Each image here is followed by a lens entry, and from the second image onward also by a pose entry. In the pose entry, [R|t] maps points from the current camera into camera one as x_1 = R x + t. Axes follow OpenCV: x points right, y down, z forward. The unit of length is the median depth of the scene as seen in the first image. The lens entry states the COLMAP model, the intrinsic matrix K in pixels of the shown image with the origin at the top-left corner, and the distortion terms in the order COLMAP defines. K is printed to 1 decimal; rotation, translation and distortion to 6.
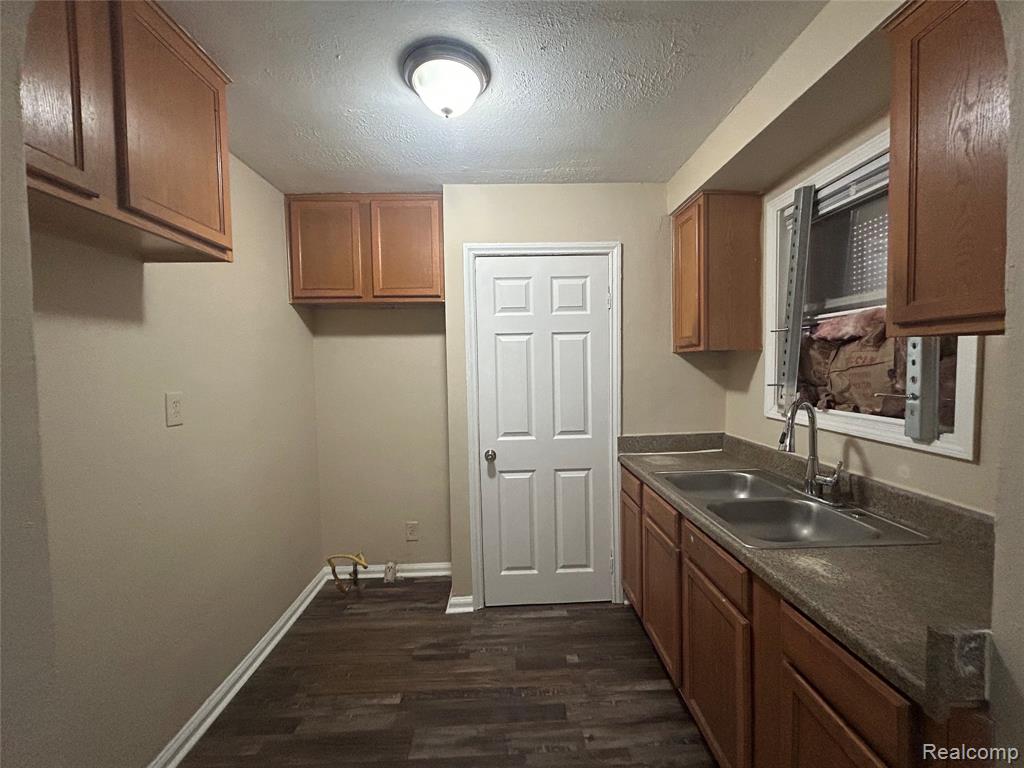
lens RADIAL K [[411.3, 0, 514.5], [0, 411.3, 381.4], [0, 0, 1]] dist [-0.002756, 0.001822]
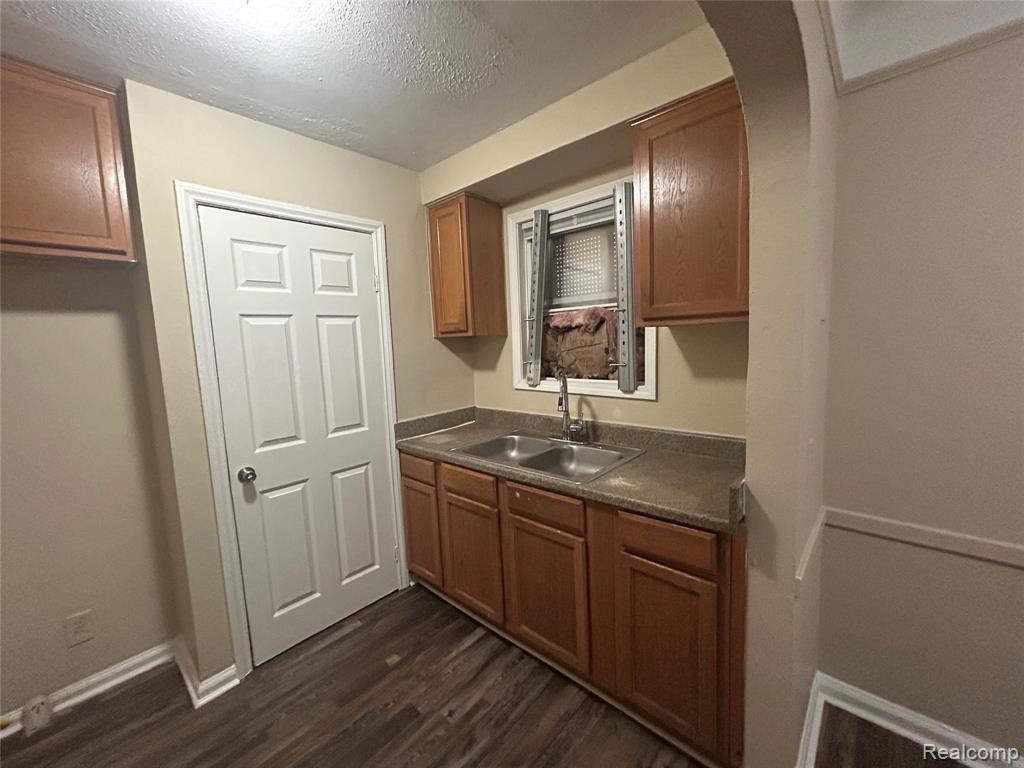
lens RADIAL K [[411.3, 0, 514.1], [0, 411.3, 381.1], [0, 0, 1]] dist [-0.002756, 0.001822]
pose [[0.692613, -0.083101, 0.716506, -0.252477], [0.056998, 0.996541, 0.060482, -0.010890], [-0.719054, -0.001051, 0.694954, 0.114302]]
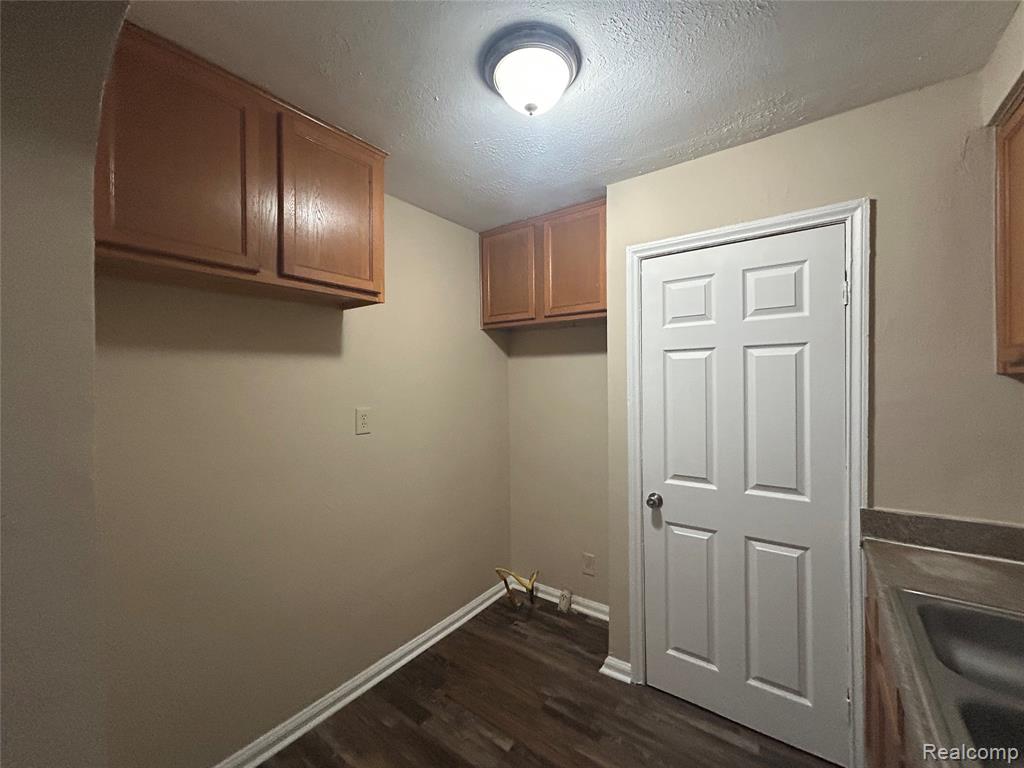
lens RADIAL K [[411.3, 0, 514.0], [0, 411.3, 382.5], [0, 0, 1]] dist [-0.002756, 0.001822]
pose [[0.788034, 0.013997, -0.615472, 0.223016], [-0.029692, 0.999442, -0.015287, -0.031860], [0.614915, 0.030322, 0.788010, 0.184951]]
